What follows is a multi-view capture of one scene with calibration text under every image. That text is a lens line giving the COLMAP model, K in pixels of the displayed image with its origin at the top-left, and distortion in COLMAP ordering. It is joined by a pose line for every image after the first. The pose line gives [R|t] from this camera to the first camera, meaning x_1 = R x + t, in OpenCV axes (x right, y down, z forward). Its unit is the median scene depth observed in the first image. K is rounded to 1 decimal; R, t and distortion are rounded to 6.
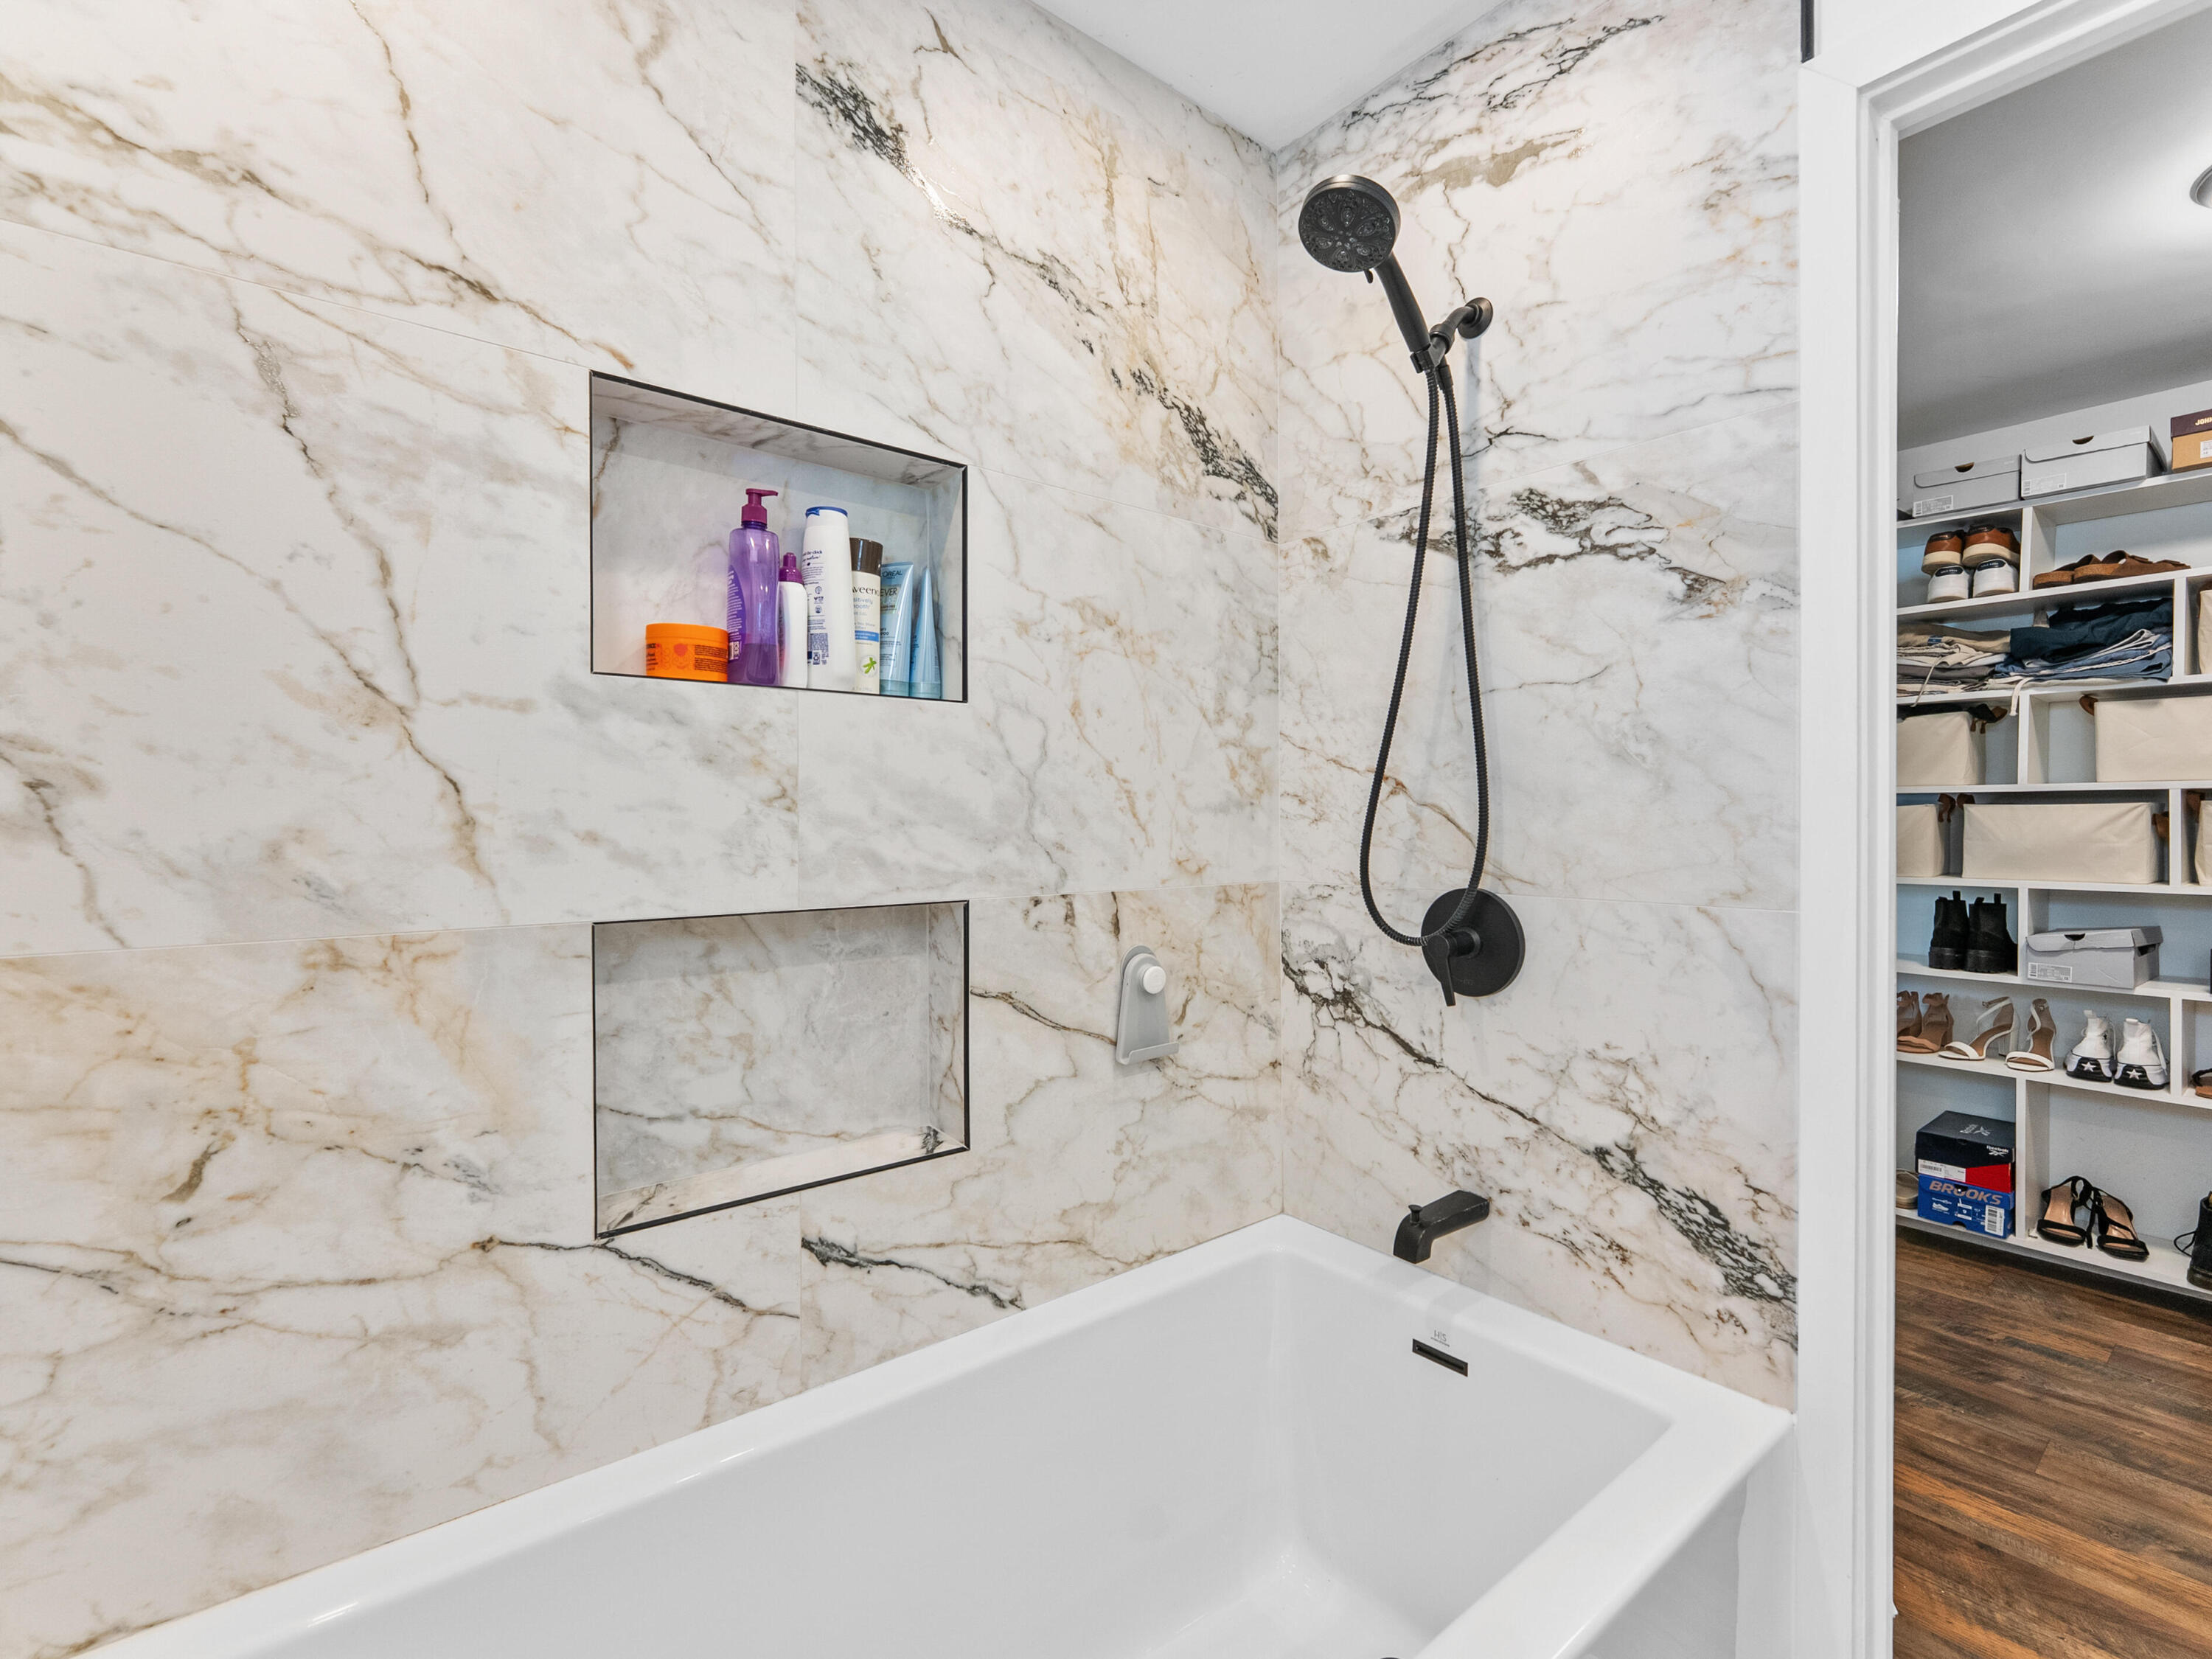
lens RADIAL K [[1007.5, 0, 1101.0], [0, 1007.5, 826.3], [0, 0, 1]] dist [0.000426, -0.000400]
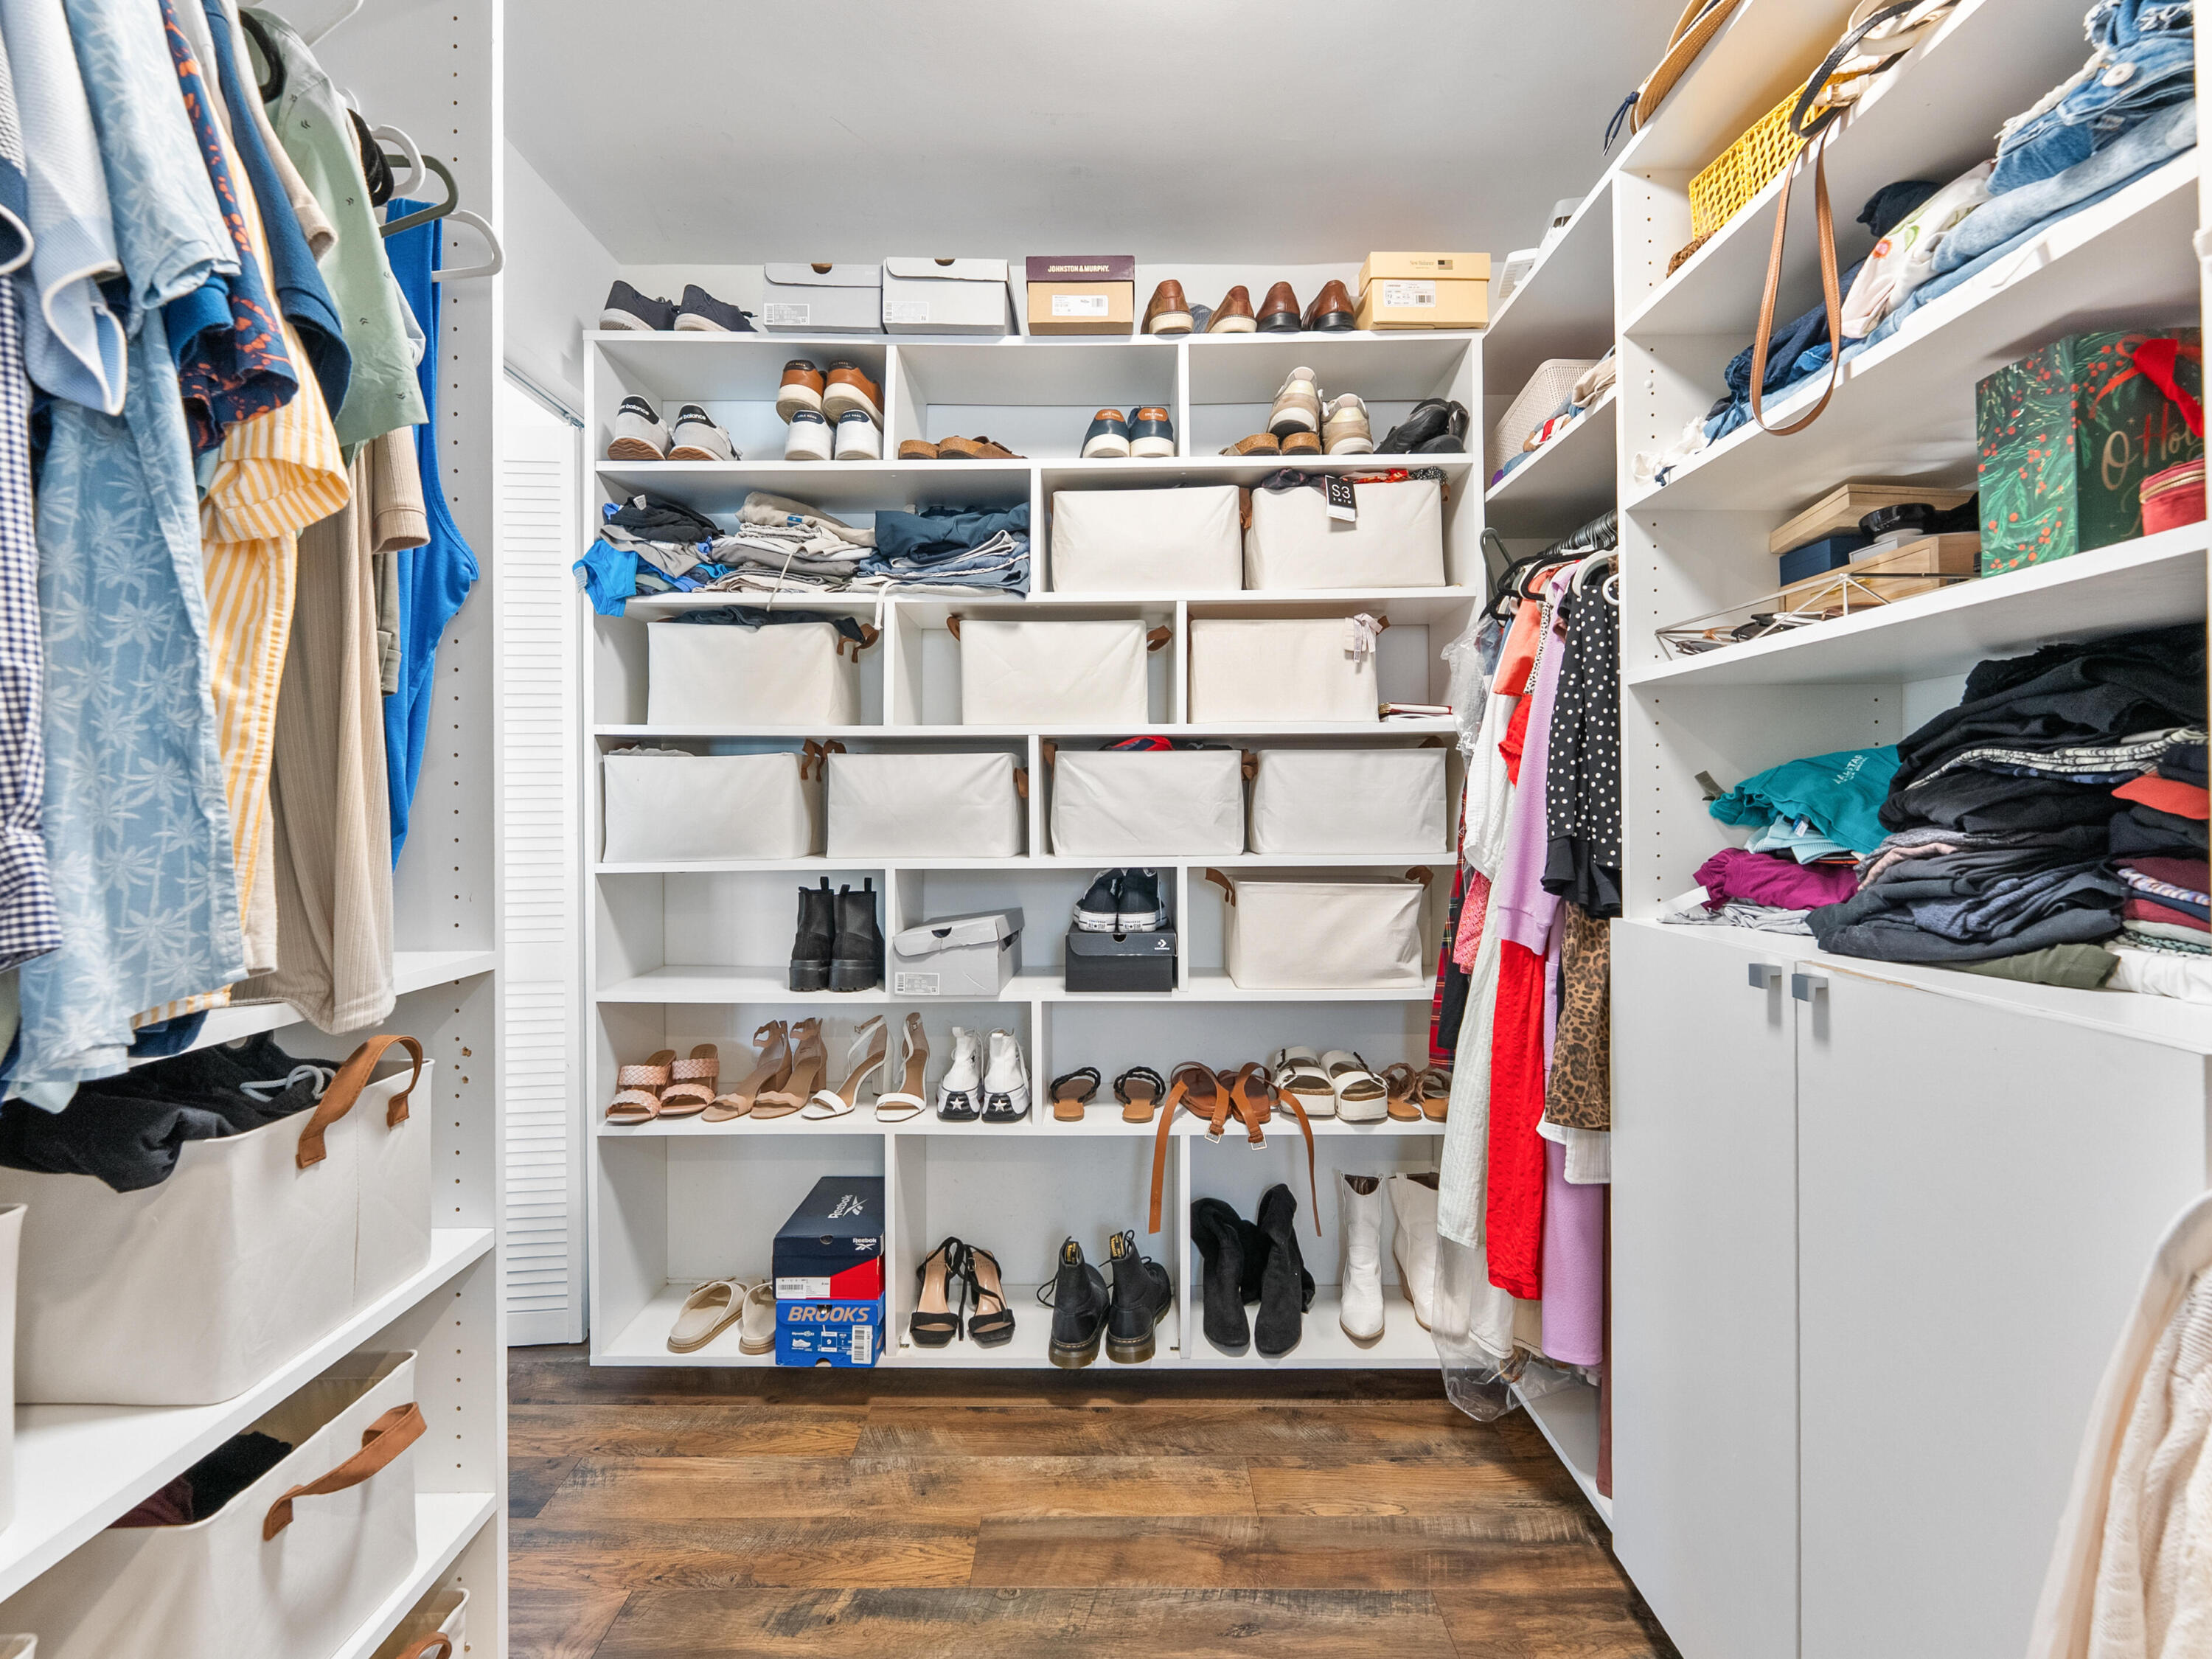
lens RADIAL K [[1007.5, 0, 1107.3], [0, 1007.5, 818.1], [0, 0, 1]] dist [0.000426, -0.000400]
pose [[0.630375, -0.010686, 0.776218, 0.449748], [0.007119, 0.999943, 0.007984, 0.019545], [-0.776258, 0.000493, 0.630415, 0.420635]]
